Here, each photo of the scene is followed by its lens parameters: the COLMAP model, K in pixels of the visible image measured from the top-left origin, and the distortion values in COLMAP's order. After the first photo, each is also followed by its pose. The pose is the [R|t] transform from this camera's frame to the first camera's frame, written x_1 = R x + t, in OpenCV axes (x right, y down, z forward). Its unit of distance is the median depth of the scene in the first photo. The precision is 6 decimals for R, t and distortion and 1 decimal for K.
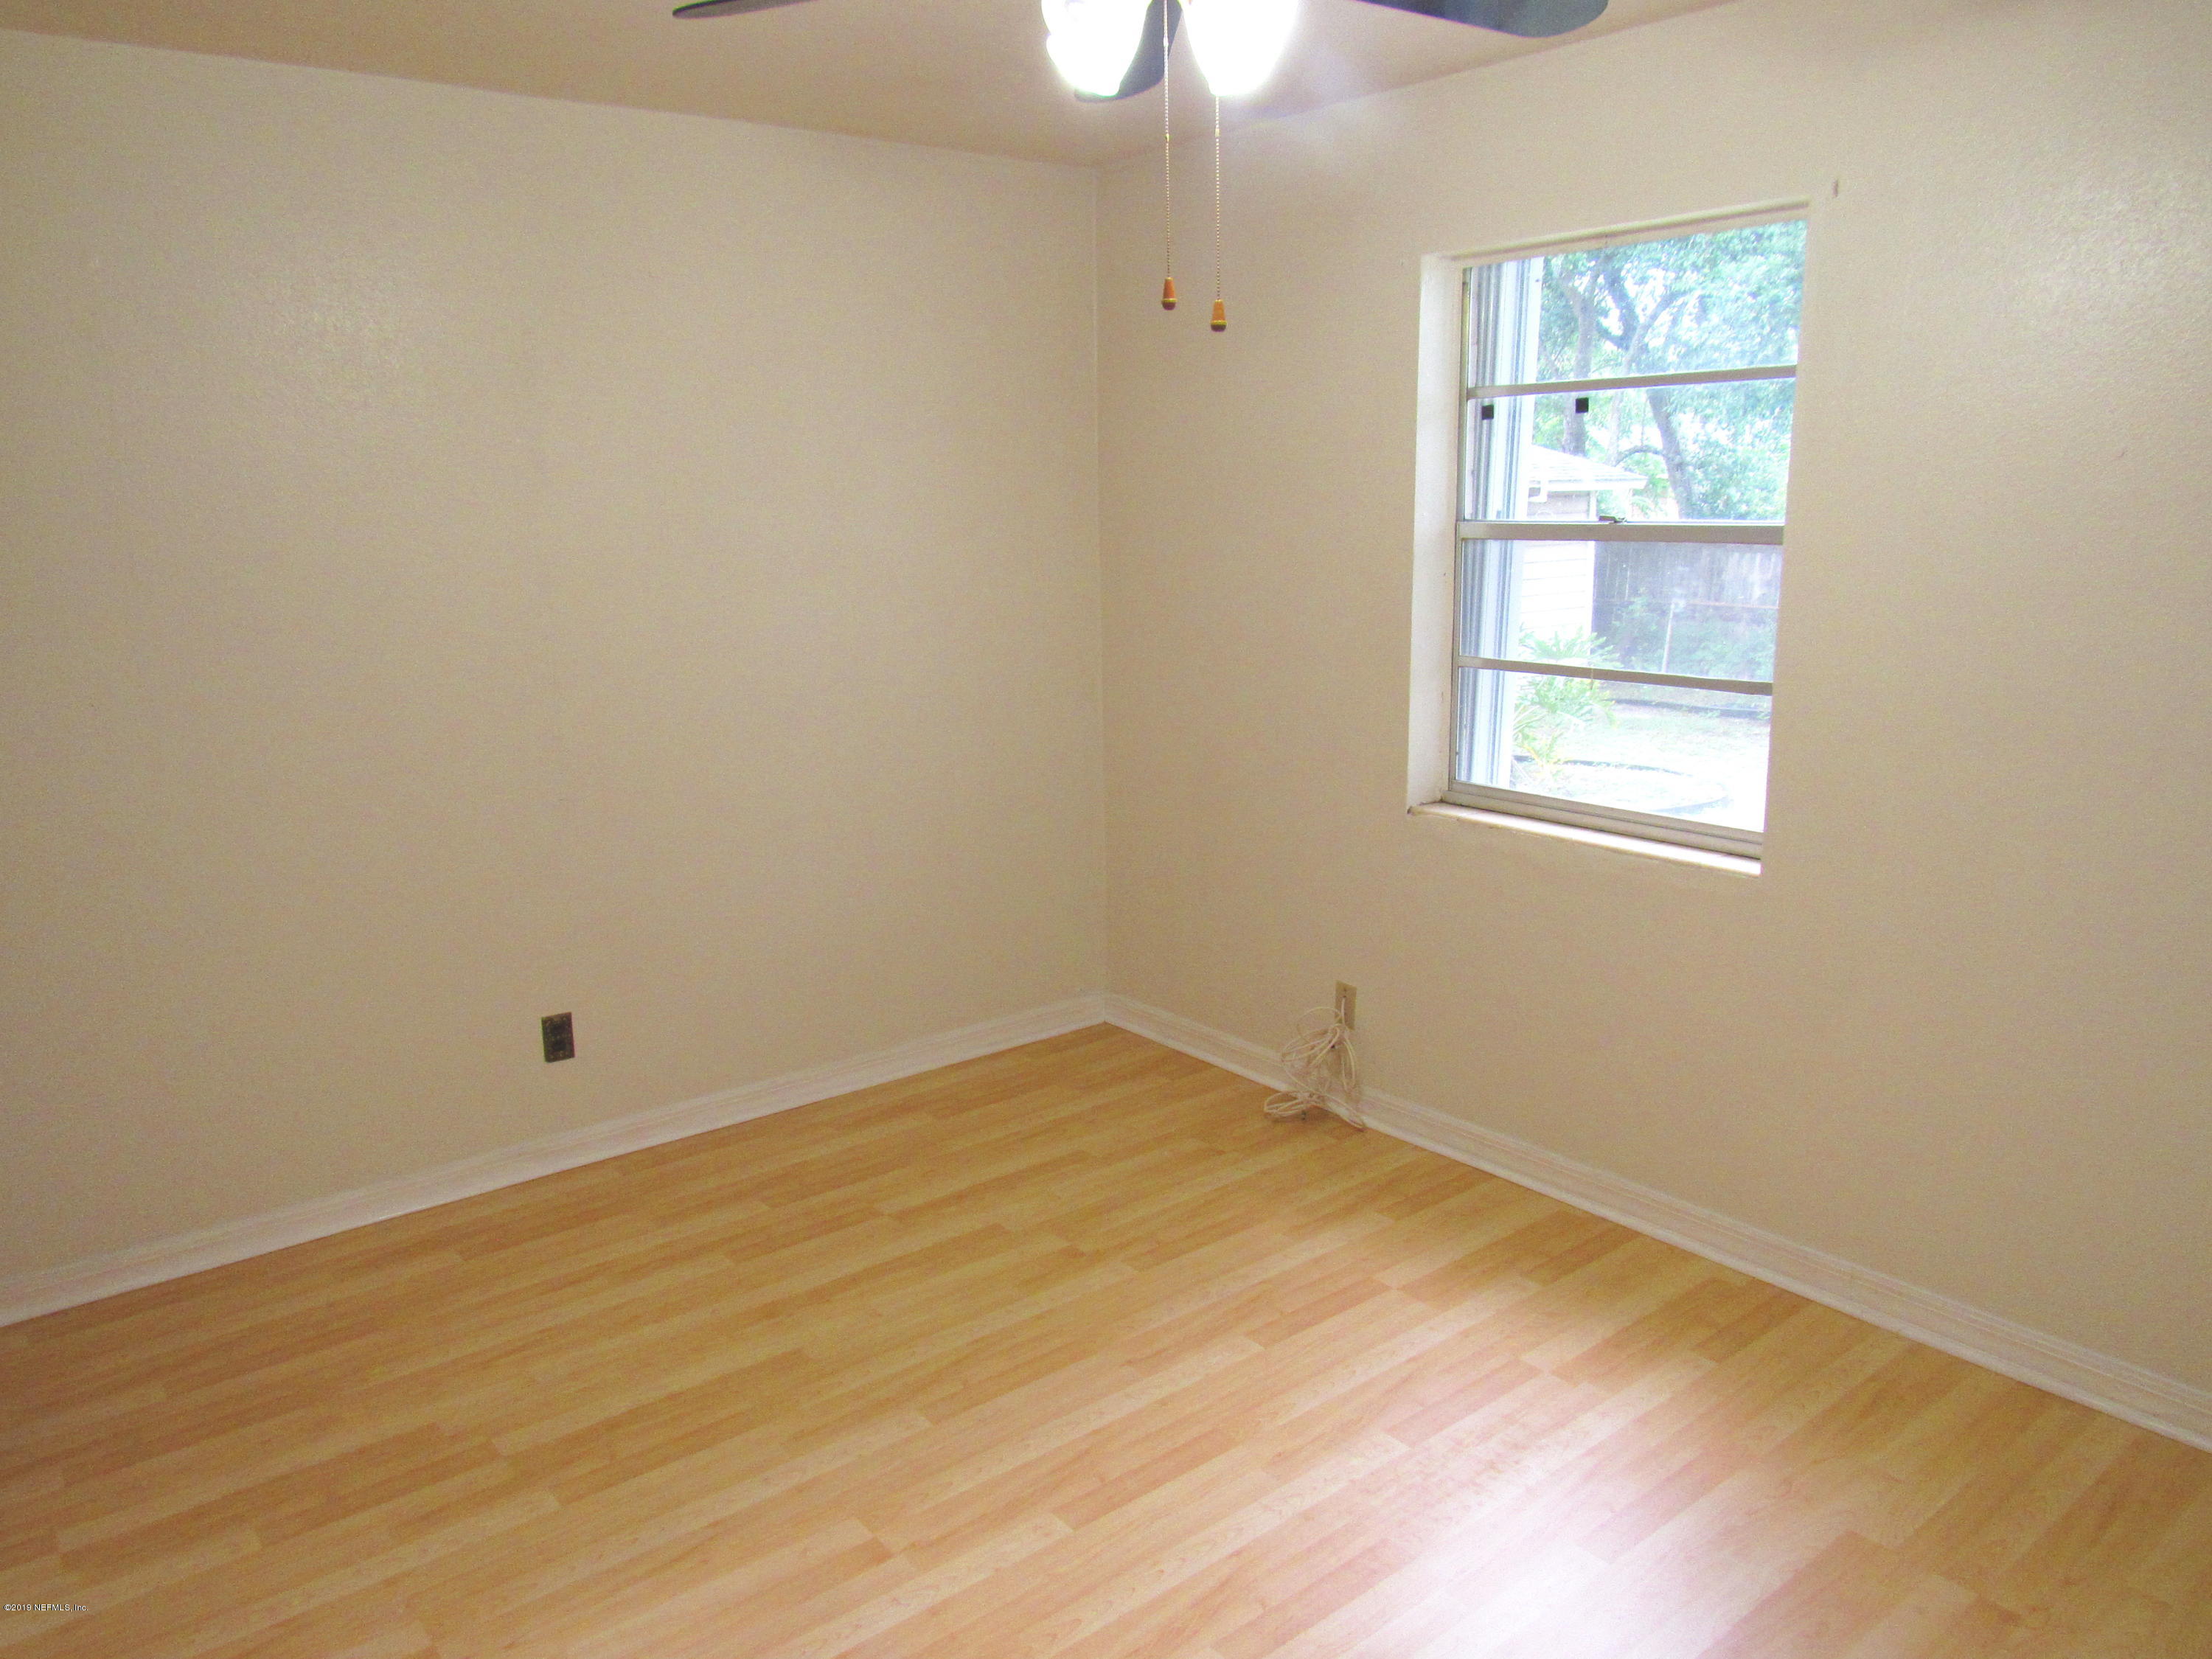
lens RADIAL K [[1579.2, 0, 1106.0], [0, 1579.2, 829.5], [0, 0, 1]] dist [-0.037475, 0.003621]
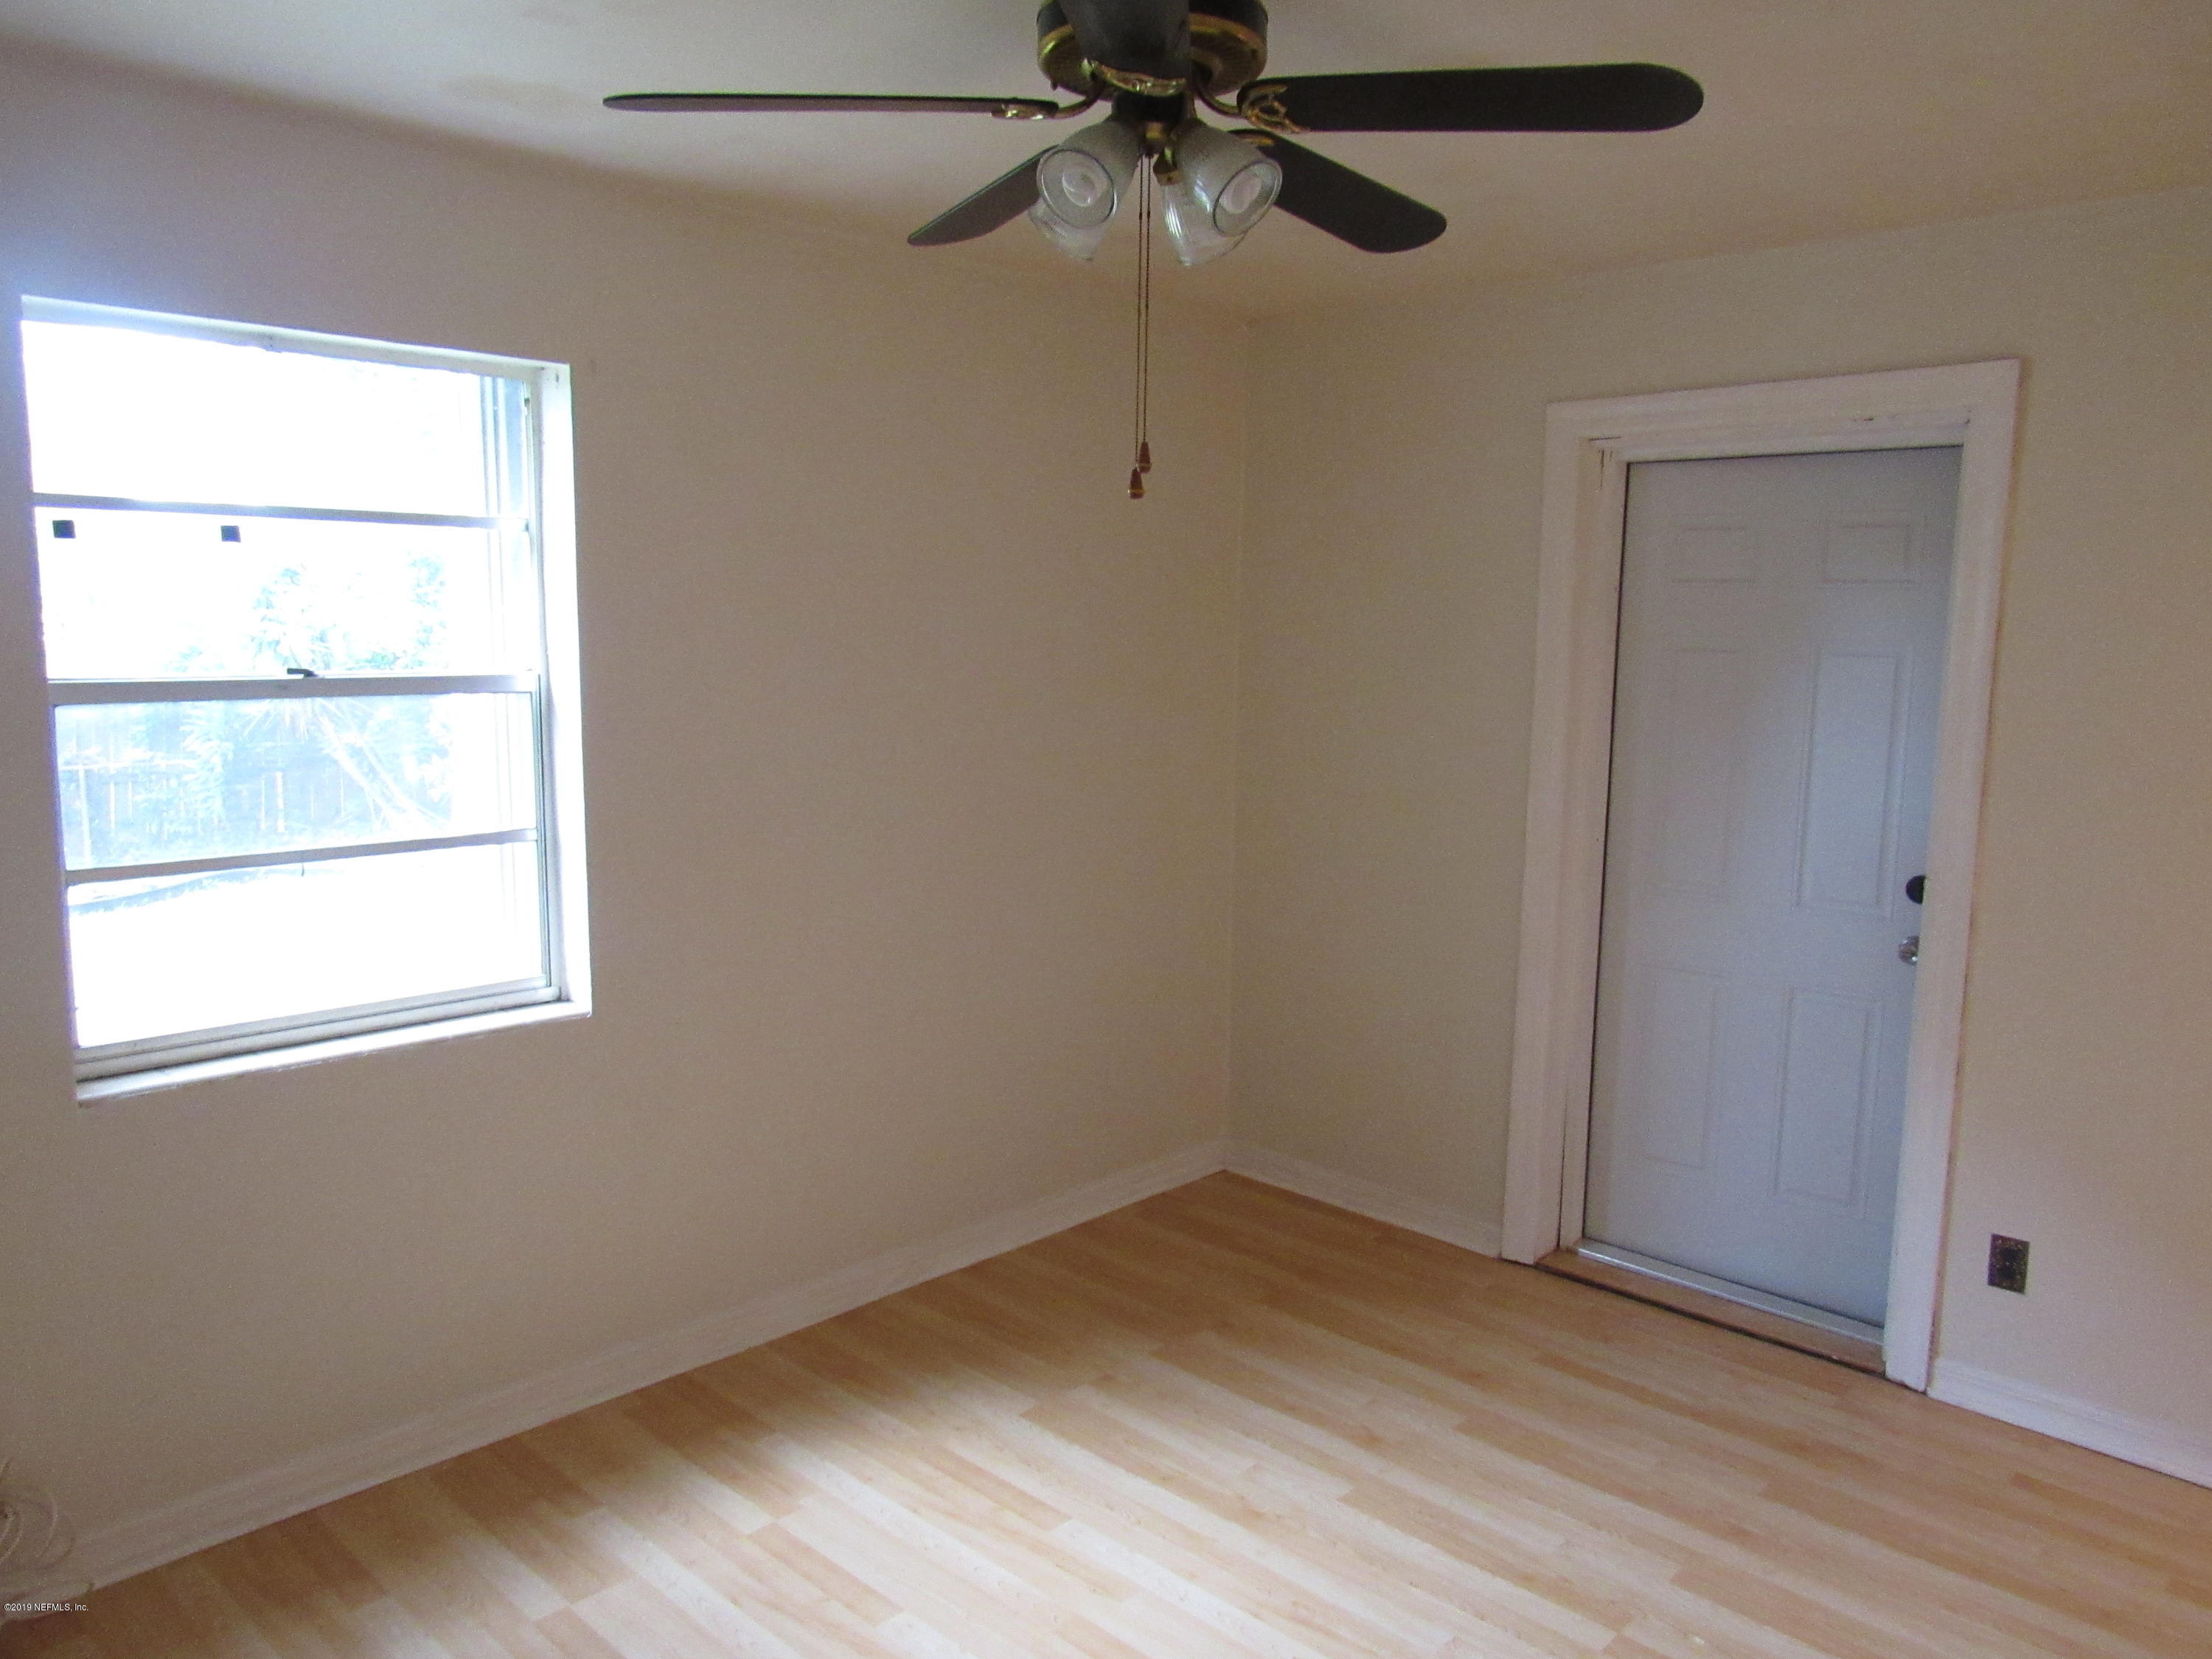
lens RADIAL K [[1579.2, 0, 1106.0], [0, 1579.2, 829.5], [0, 0, 1]] dist [-0.037475, 0.003621]
pose [[-0.114680, -0.116516, 0.986546, -0.585601], [0.208222, 0.968218, 0.138556, -0.147600], [-0.971335, 0.221310, -0.086774, 0.699674]]
